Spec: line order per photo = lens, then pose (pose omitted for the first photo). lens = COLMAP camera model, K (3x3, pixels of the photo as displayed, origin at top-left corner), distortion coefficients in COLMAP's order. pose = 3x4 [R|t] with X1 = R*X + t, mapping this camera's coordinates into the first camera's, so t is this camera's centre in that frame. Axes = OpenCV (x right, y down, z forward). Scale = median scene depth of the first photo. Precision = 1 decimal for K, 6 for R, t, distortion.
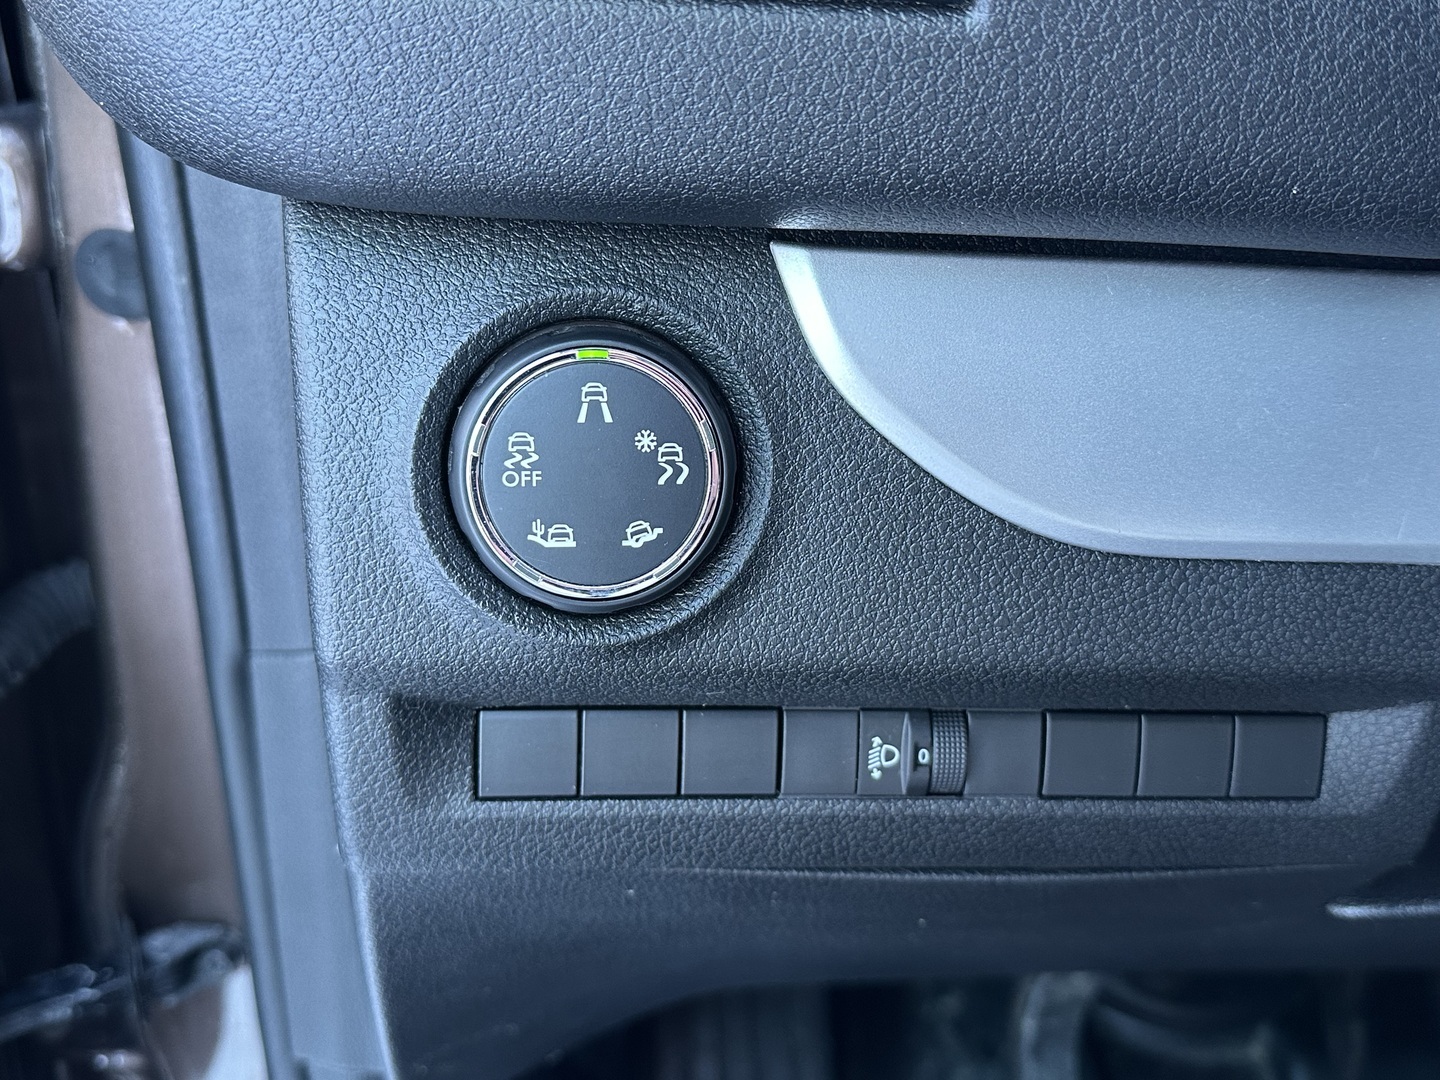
lens RADIAL K [[1483.7, 0, 720.0], [0, 1483.7, 540.0], [0, 0, 1]] dist [0.004186, 0.001943]
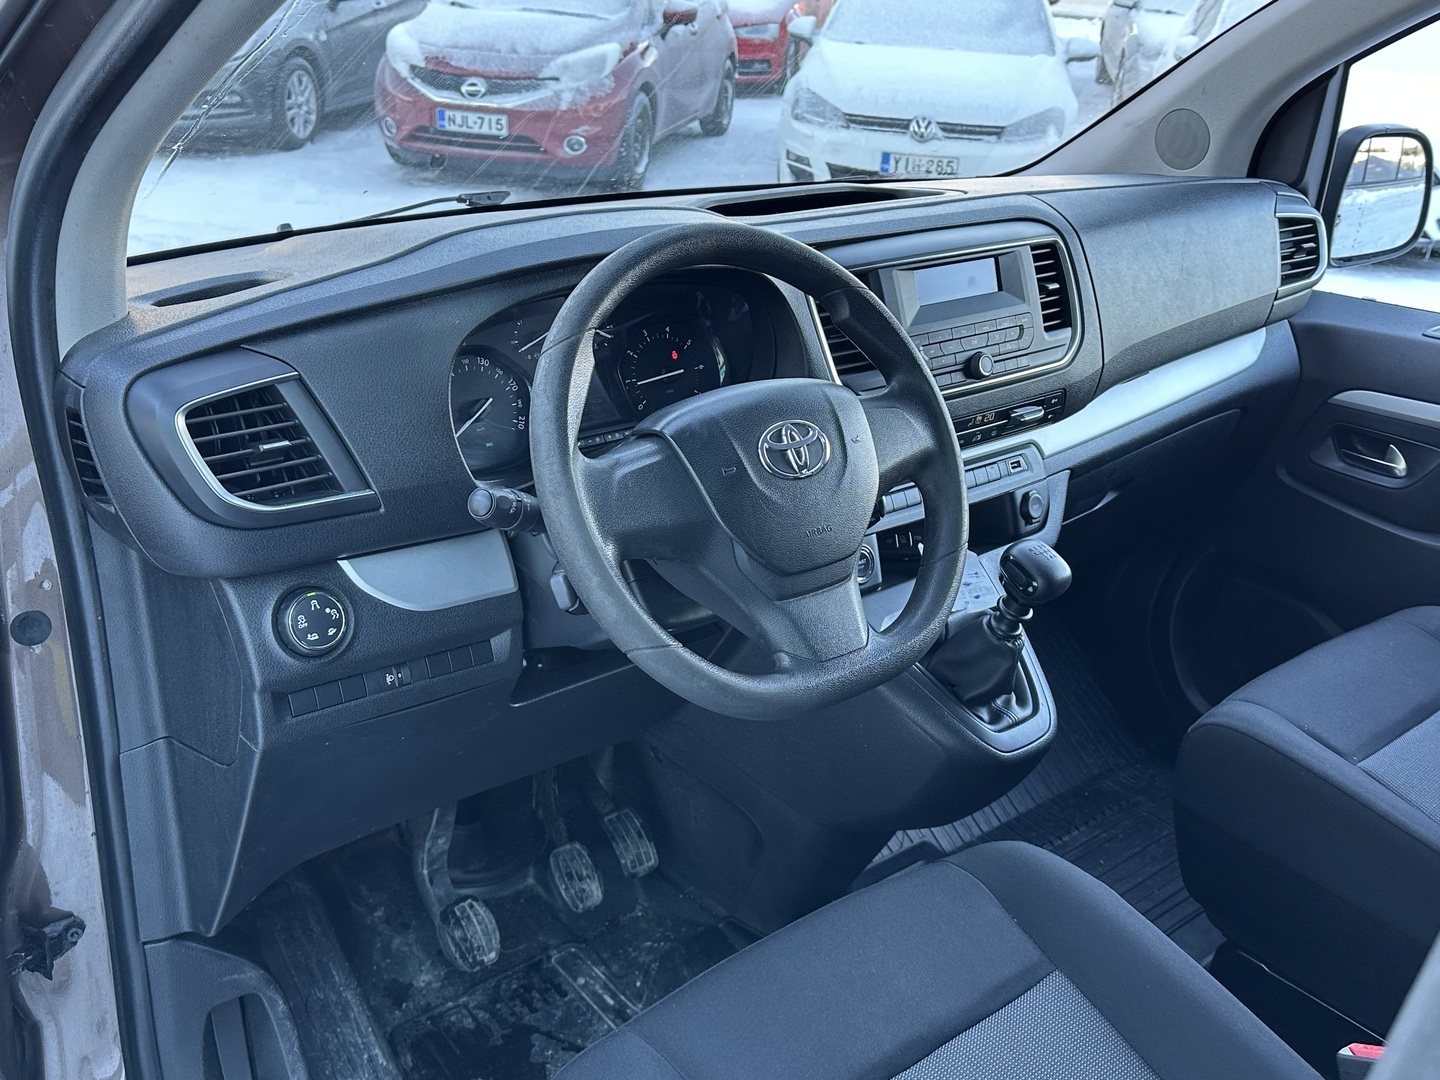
lens RADIAL K [[1483.7, 0, 720.0], [0, 1483.7, 540.0], [0, 0, 1]] dist [0.004186, 0.001943]
pose [[0.827294, -0.233126, 0.511114, -1.225383], [0.296468, 0.953994, -0.044737, 0.262550], [-0.477171, 0.188540, 0.858348, -3.208519]]
